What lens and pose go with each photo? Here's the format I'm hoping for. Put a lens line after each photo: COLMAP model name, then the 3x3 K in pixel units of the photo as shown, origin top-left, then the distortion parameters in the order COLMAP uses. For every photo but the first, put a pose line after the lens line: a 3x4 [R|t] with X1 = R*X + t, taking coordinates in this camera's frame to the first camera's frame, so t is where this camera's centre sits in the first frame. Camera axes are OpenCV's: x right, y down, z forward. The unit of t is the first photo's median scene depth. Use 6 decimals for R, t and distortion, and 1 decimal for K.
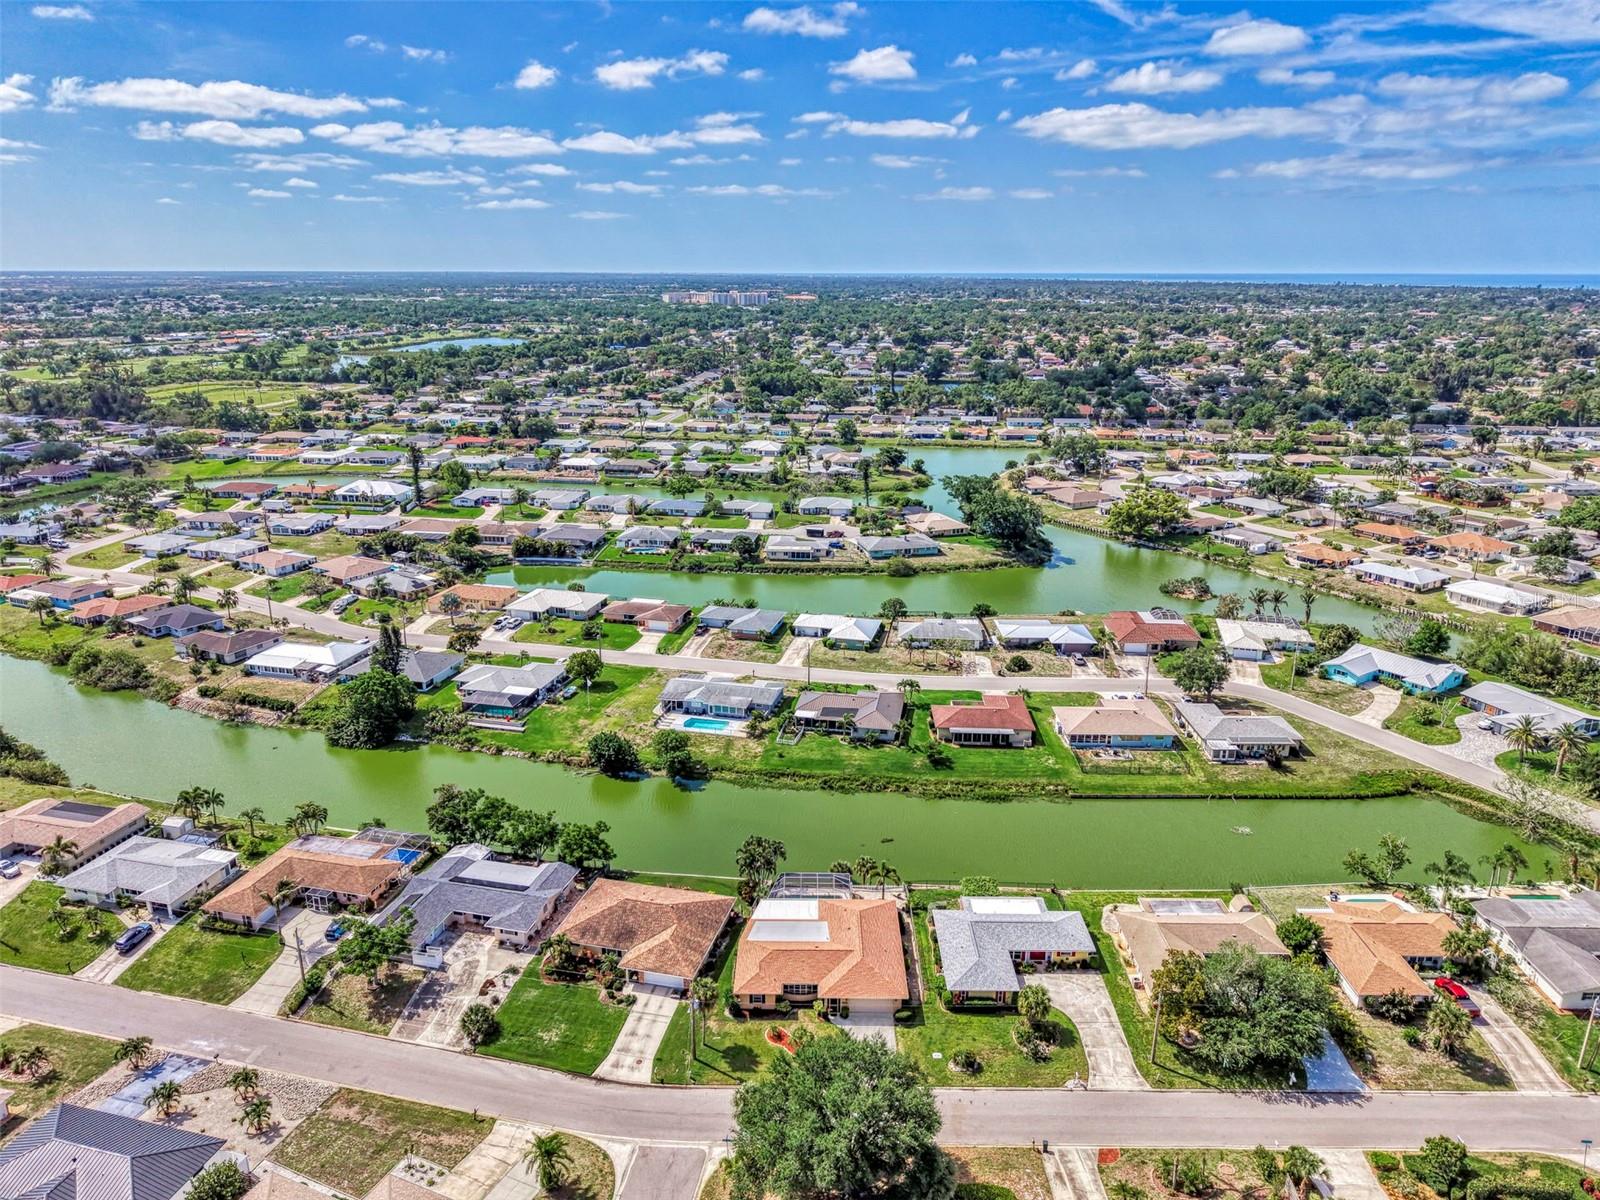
lens RADIAL K [[1078.8, 0, 802.5], [0, 1078.8, 538.0], [0, 0, 1]] dist [0.102178, -0.190111]
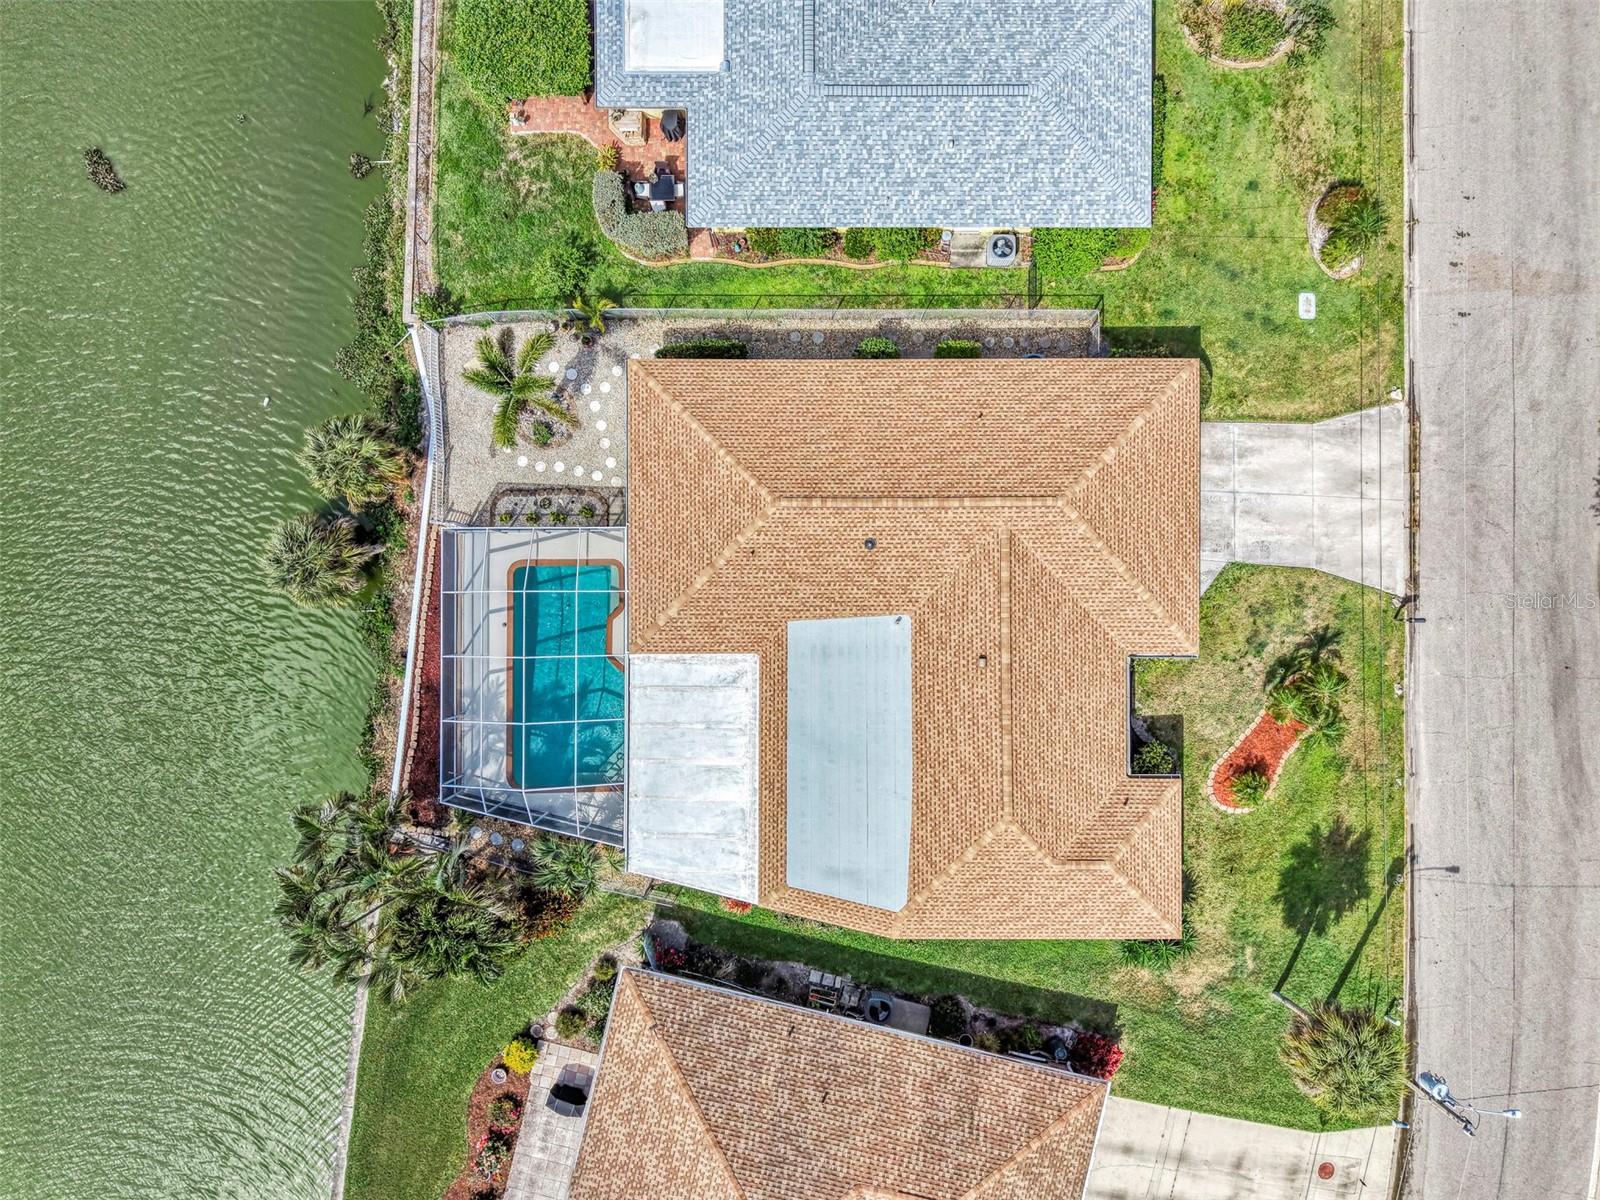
lens RADIAL K [[1103.0, 0, 800.0], [0, 1103.0, 600.0], [0, 0, 1]] dist [-0.000530, -0.001322]
pose [[-0.005179, -0.999986, -0.000569, 0.019952], [0.249344, -0.001843, 0.968413, 0.062288], [-0.968401, 0.004873, 0.249350, 0.662825]]
